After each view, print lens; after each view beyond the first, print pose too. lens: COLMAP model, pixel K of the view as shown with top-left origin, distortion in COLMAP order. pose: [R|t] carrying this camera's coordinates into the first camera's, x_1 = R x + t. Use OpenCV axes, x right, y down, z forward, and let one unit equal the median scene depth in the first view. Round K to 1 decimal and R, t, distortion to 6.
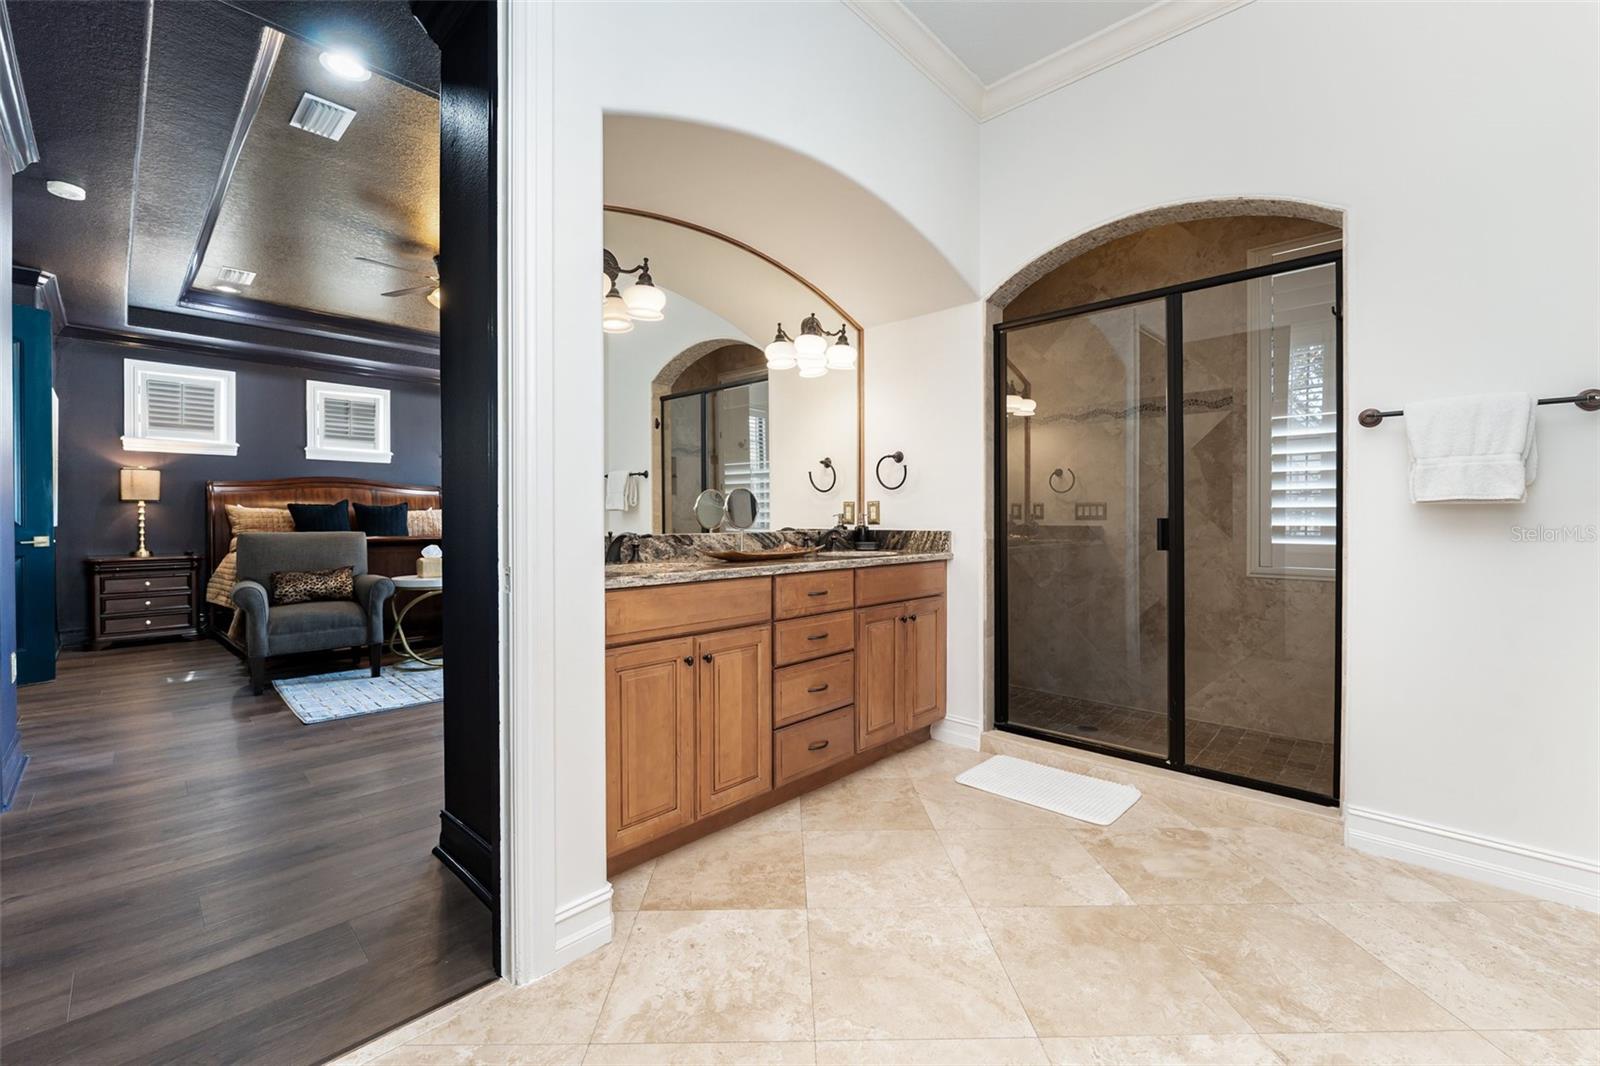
lens RADIAL K [[663.7, 0, 792.0], [0, 663.7, 521.7], [0, 0, 1]] dist [0.000252, 0.000186]
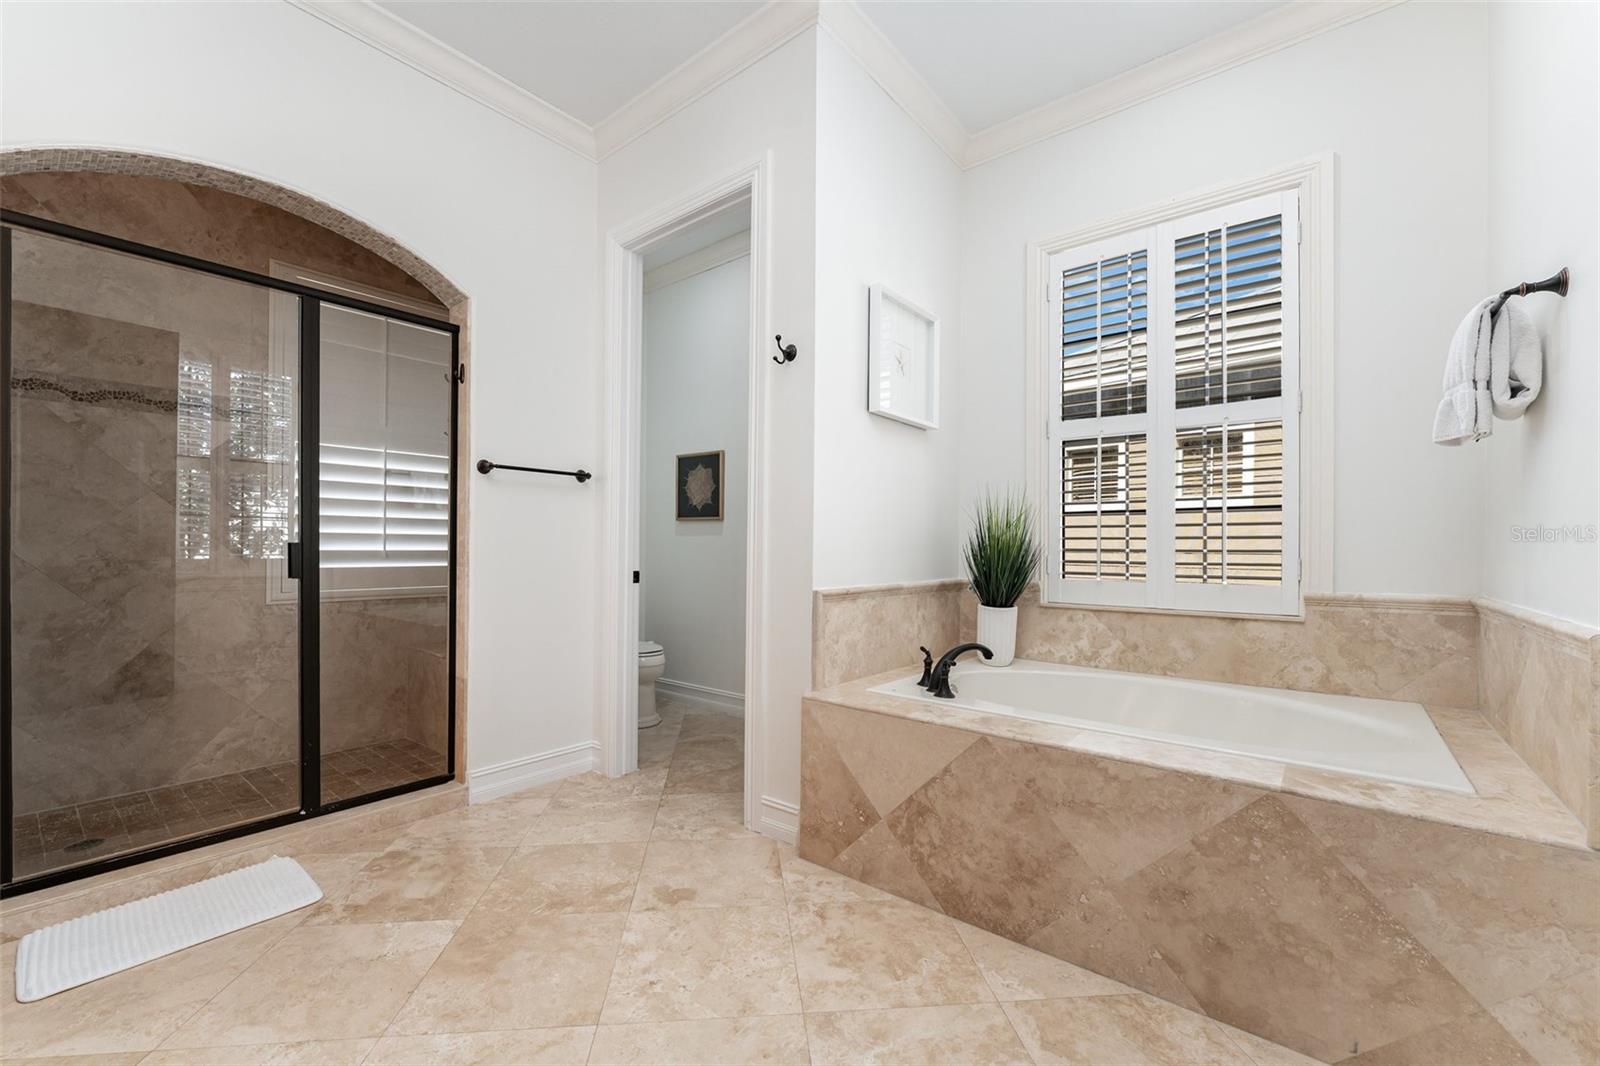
lens RADIAL K [[658.6, 0, 795.9], [0, 658.6, 549.6], [0, 0, 1]] dist [-0.001336, -0.000040]
pose [[-0.077377, -0.002523, 0.996999, -0.421087], [-0.001803, 0.999996, 0.002391, 0.001249], [-0.997000, -0.001613, -0.077381, 0.448286]]
